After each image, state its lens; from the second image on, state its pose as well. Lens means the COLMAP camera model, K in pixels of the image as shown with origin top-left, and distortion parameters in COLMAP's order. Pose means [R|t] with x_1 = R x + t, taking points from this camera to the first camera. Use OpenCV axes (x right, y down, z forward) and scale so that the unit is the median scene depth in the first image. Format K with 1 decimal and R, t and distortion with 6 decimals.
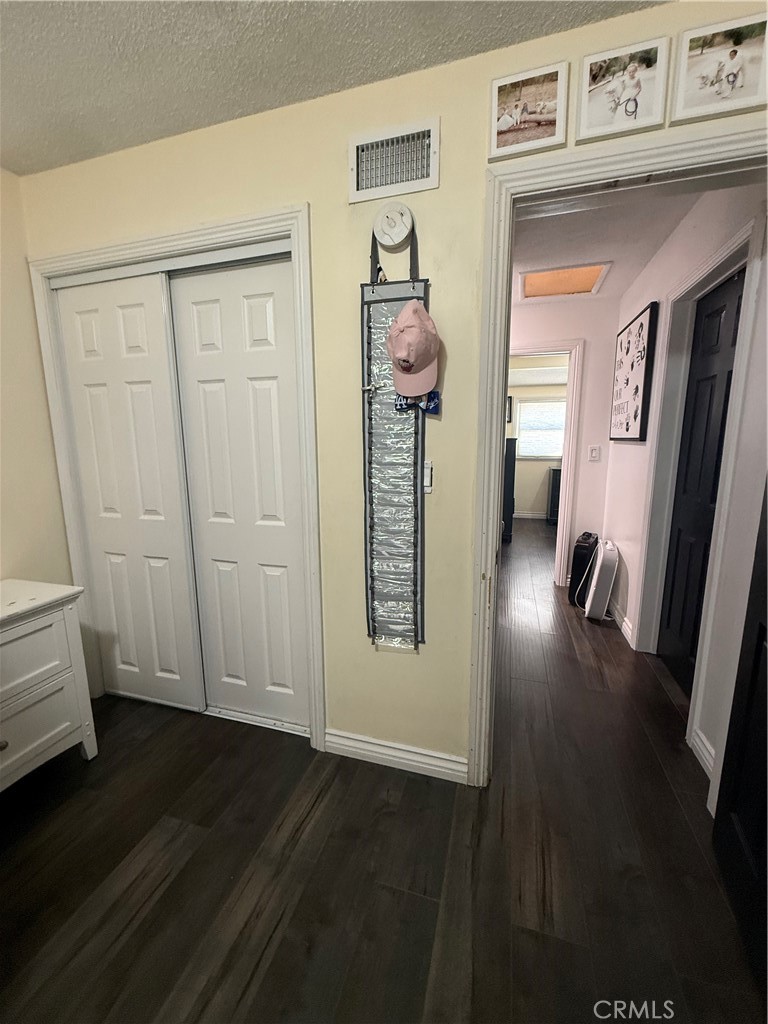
lens RADIAL K [[411.1, 0, 382.7], [0, 411.1, 509.6], [0, 0, 1]] dist [-0.002073, 0.000105]
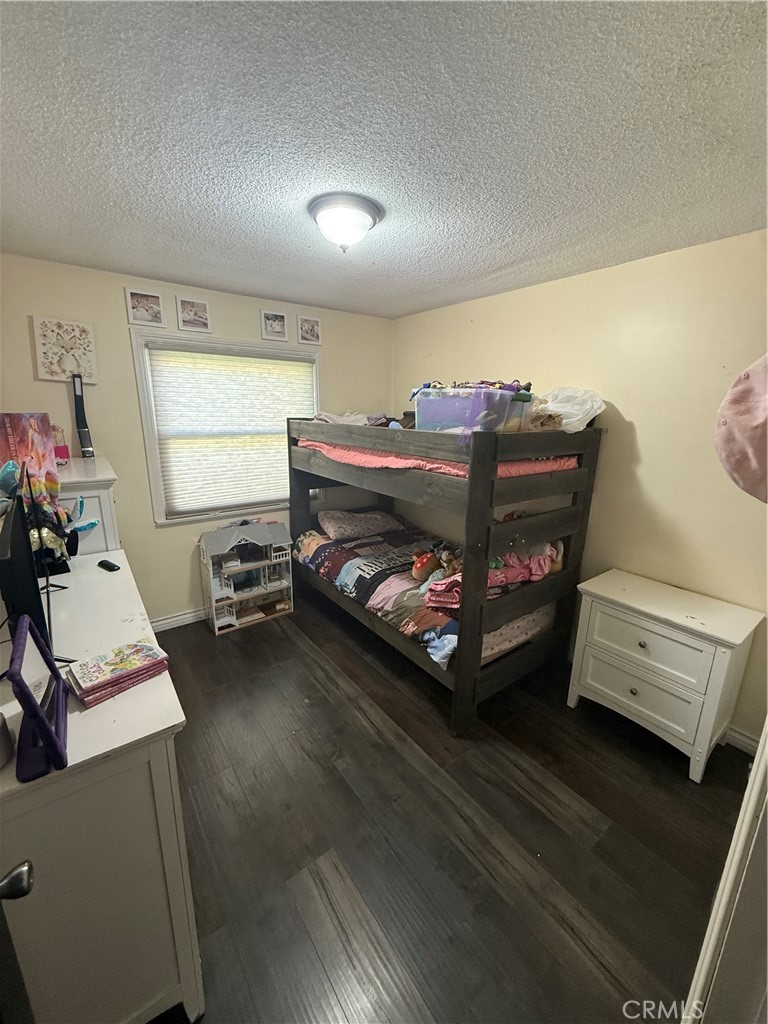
lens RADIAL K [[411.1, 0, 384.3], [0, 411.1, 507.1], [0, 0, 1]] dist [-0.002073, 0.000105]
pose [[-0.589577, 0.191372, -0.784714, 0.638087], [-0.146178, 0.930203, 0.336681, -0.410381], [0.794375, 0.313208, -0.520452, 0.875091]]
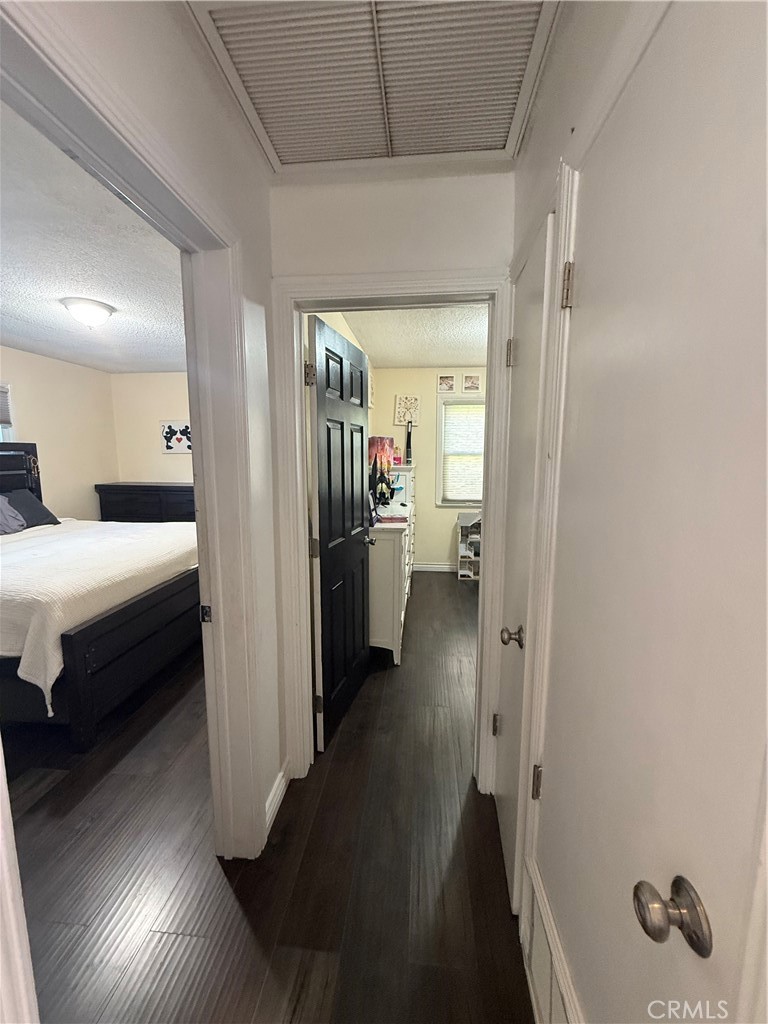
lens RADIAL K [[411.1, 0, 383.9], [0, 411.1, 510.1], [0, 0, 1]] dist [-0.002073, 0.000105]
pose [[-0.979183, 0.033985, -0.200115, 0.803710], [-0.028013, 0.953825, 0.299054, -0.454776], [0.201038, 0.298434, -0.933017, 1.832270]]
